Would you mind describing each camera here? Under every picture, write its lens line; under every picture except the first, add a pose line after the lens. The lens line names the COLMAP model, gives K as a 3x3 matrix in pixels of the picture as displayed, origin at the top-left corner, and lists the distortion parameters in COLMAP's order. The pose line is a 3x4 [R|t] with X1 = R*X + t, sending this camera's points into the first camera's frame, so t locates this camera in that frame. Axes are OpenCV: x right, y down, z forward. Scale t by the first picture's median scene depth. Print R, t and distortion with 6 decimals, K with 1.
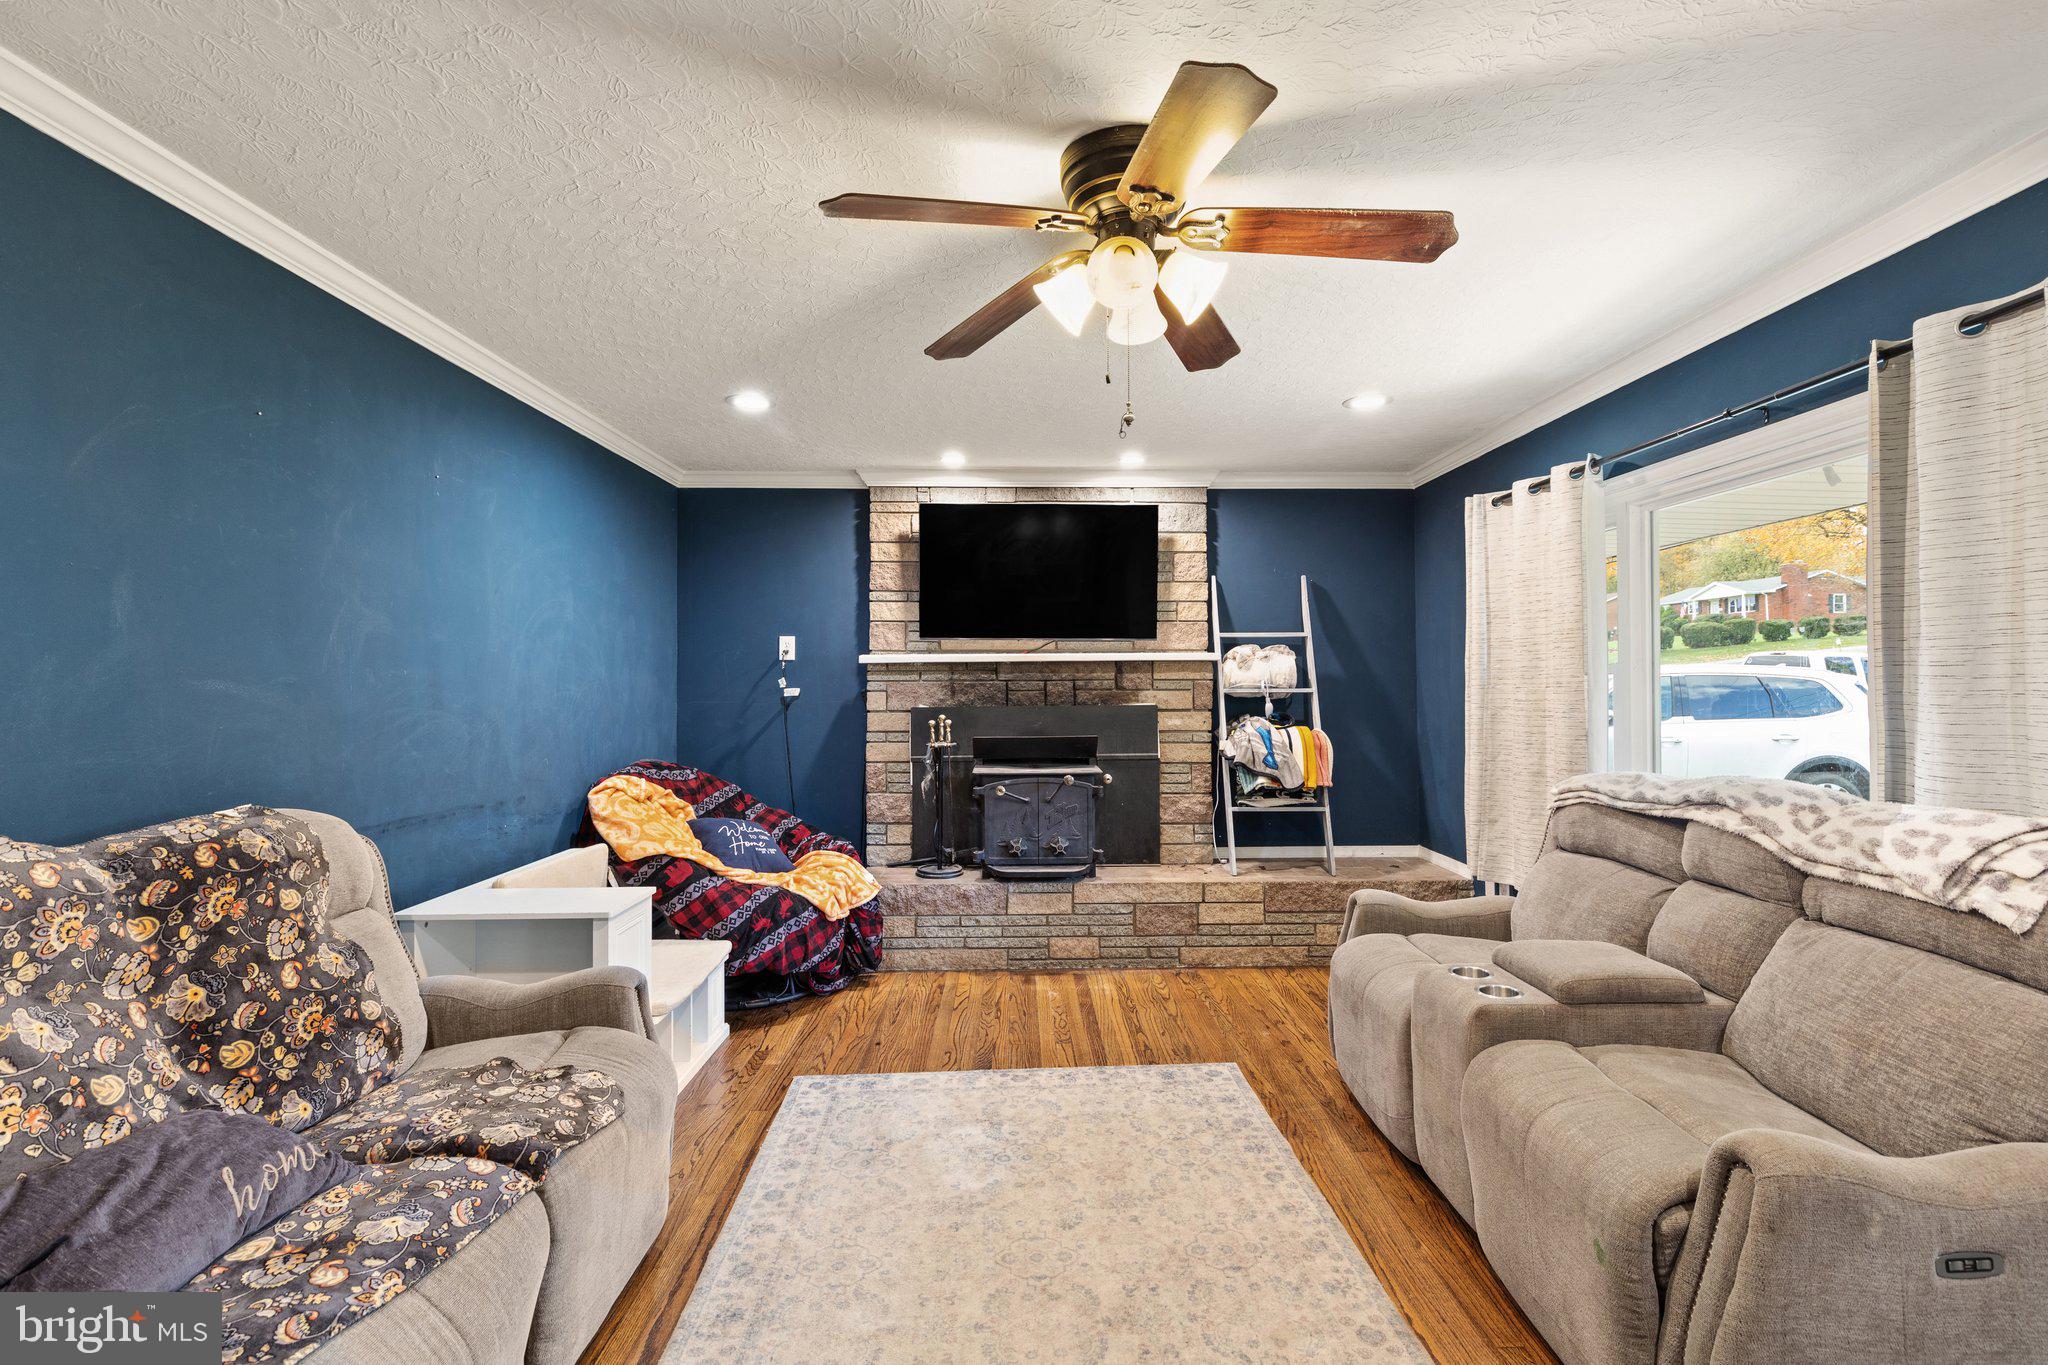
lens RADIAL K [[923.3, 0, 1052.5], [0, 923.3, 671.7], [0, 0, 1]] dist [0.009668, -0.001174]
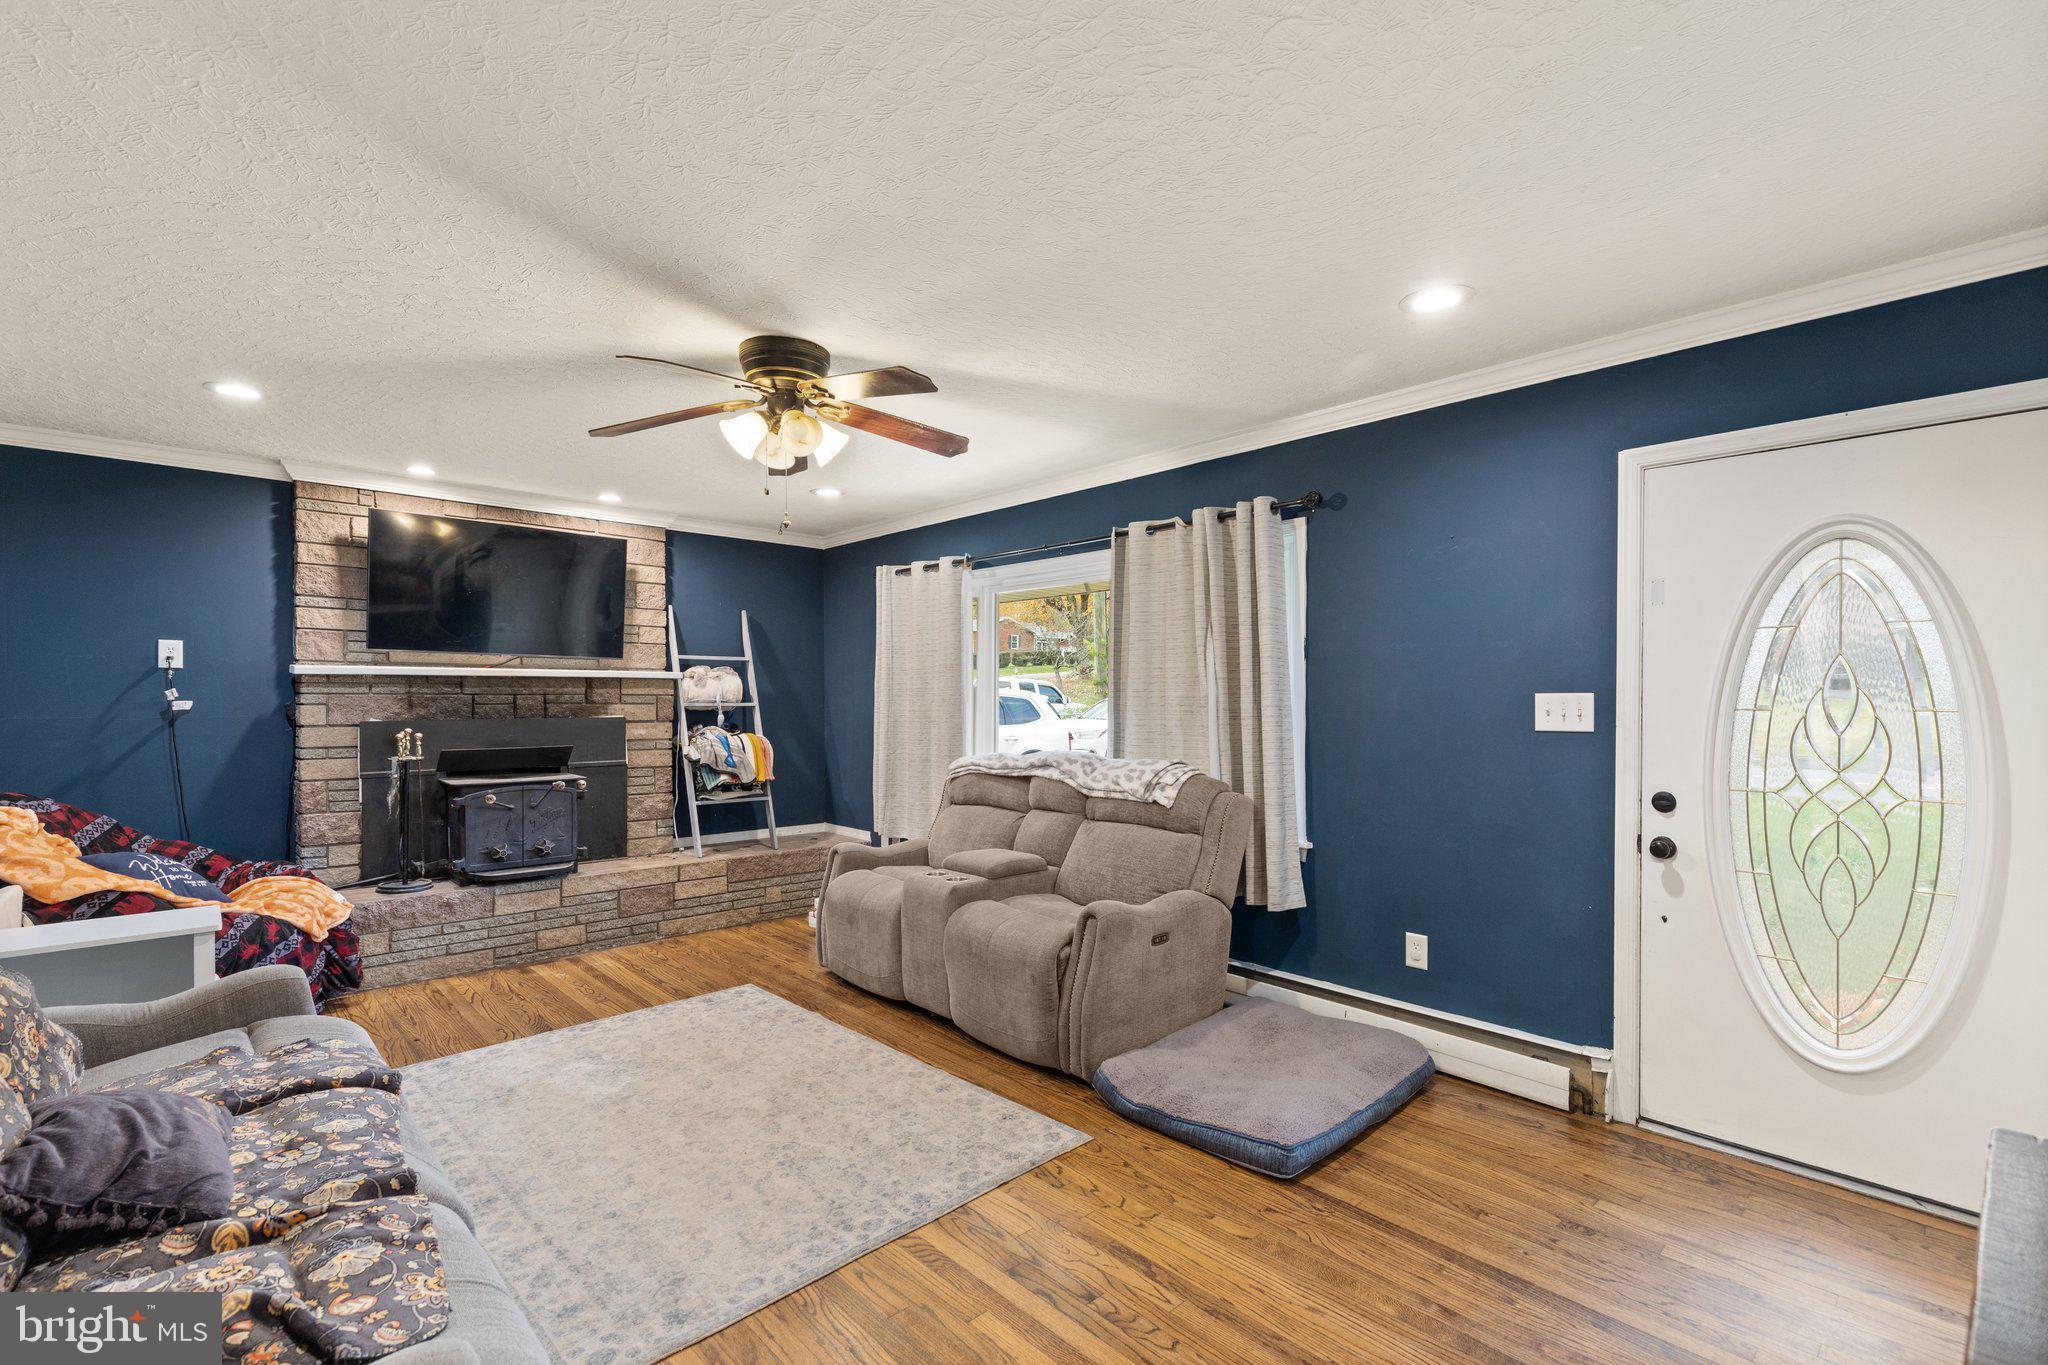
lens RADIAL K [[903.3, 0, 1026.1], [0, 903.3, 708.5], [0, 0, 1]] dist [0.012654, -0.000780]
pose [[0.753959, -0.001695, 0.656920, -0.317752], [-0.013196, 0.999756, 0.017724, -0.000568], [-0.656789, -0.022032, 0.753752, -0.204550]]
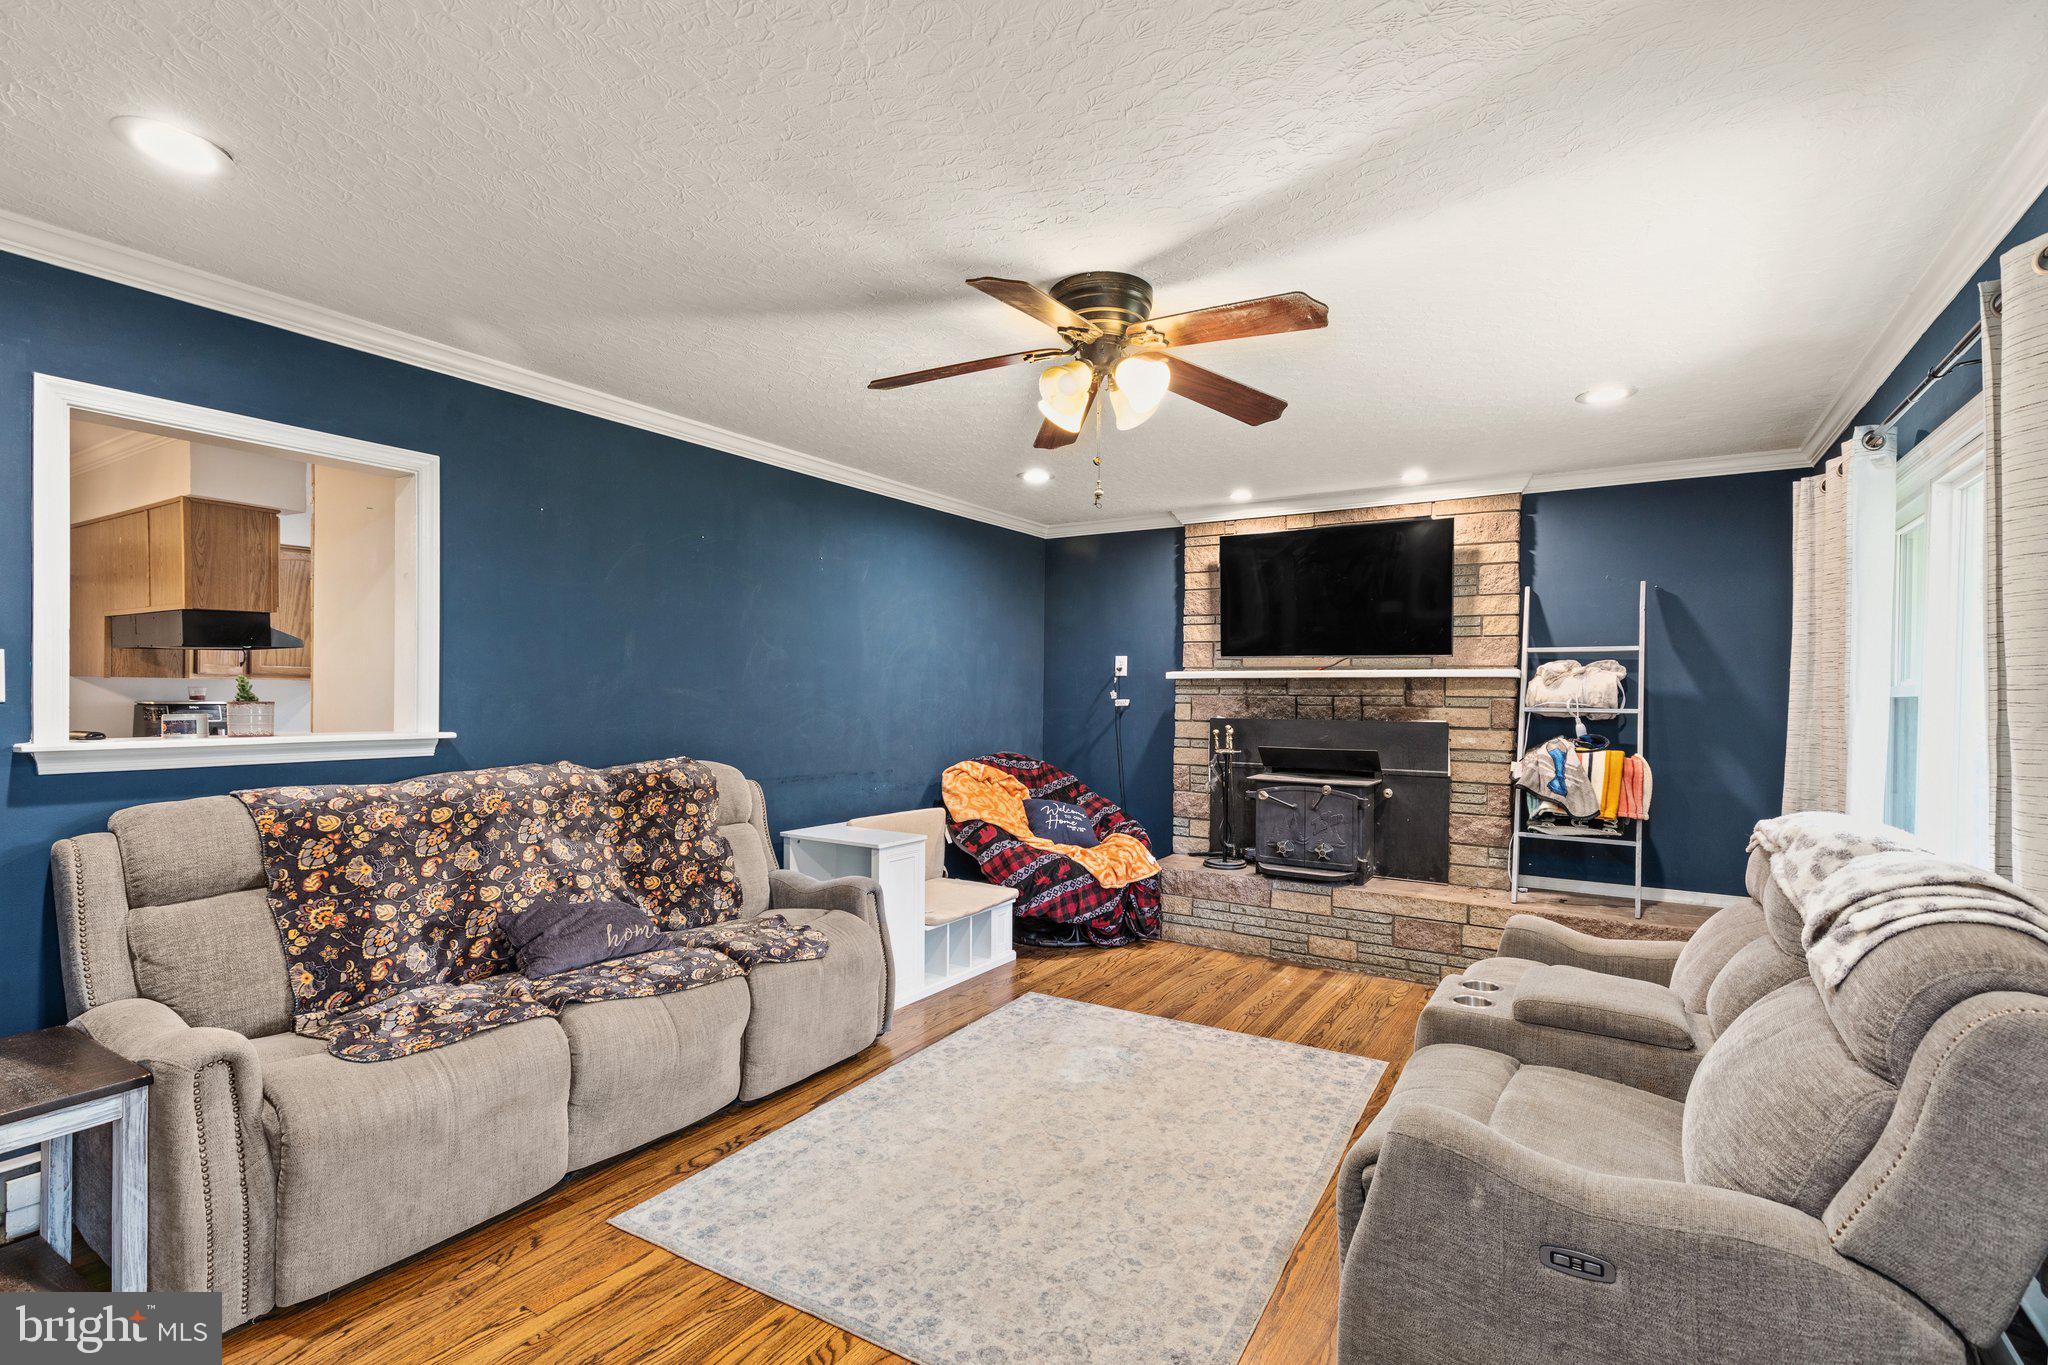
lens RADIAL K [[934.1, 0, 1073.9], [0, 934.1, 708.7], [0, 0, 1]] dist [0.015675, -0.000406]
pose [[0.841342, 0.021328, -0.540082, 0.410923], [-0.007556, 0.999588, 0.027703, -0.004136], [0.540450, -0.019227, 0.841156, -0.069771]]
